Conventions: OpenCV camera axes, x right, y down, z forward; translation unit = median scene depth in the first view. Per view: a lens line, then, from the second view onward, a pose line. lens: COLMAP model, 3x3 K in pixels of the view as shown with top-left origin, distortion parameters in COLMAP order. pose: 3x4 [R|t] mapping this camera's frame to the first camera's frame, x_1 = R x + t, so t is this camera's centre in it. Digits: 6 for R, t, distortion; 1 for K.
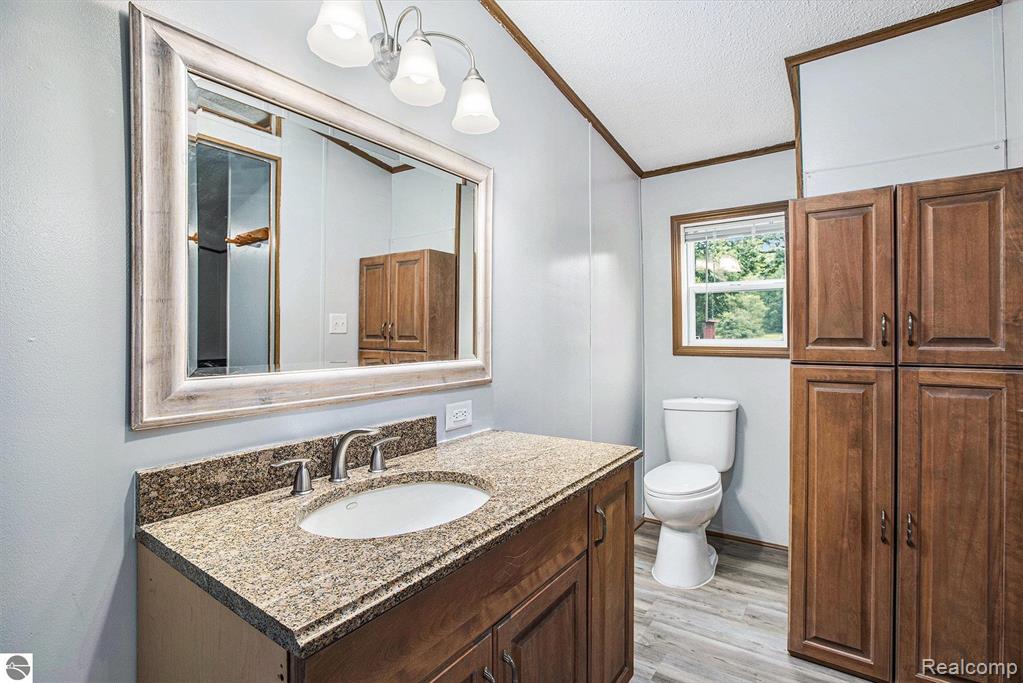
lens RADIAL K [[485.8, 0, 513.8], [0, 485.8, 338.6], [0, 0, 1]] dist [-0.024783, 0.003508]
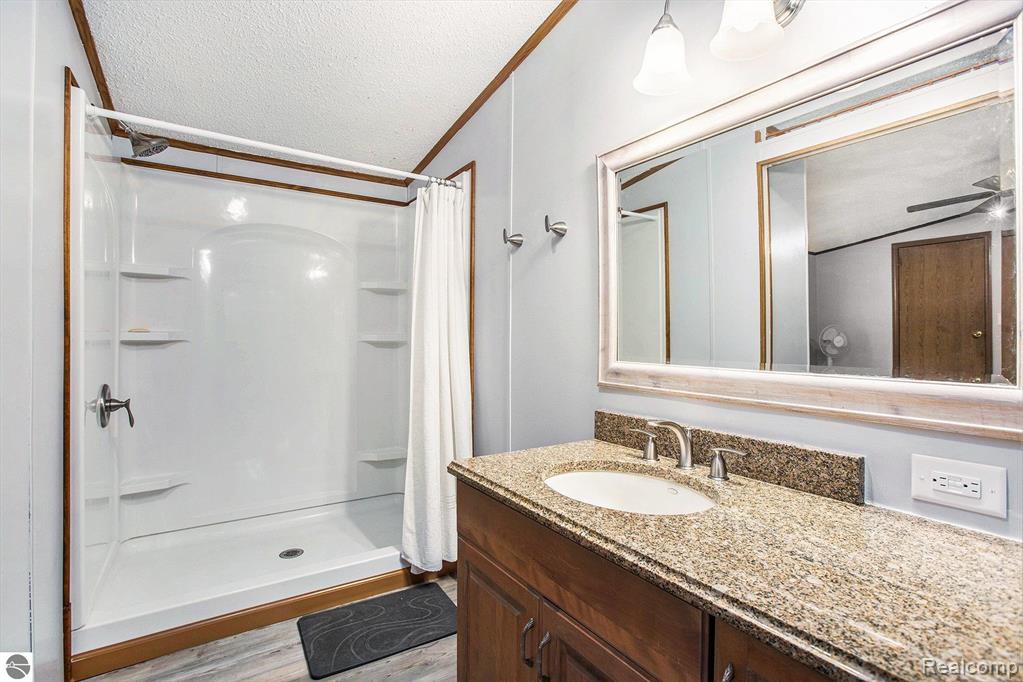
lens RADIAL K [[485.8, 0, 514.5], [0, 485.8, 333.5], [0, 0, 1]] dist [-0.024783, 0.003508]
pose [[-0.370039, 0.001649, -0.929015, 0.872129], [-0.004744, 0.999982, 0.003665, -0.014005], [0.929004, 0.005763, -0.370025, 1.151059]]
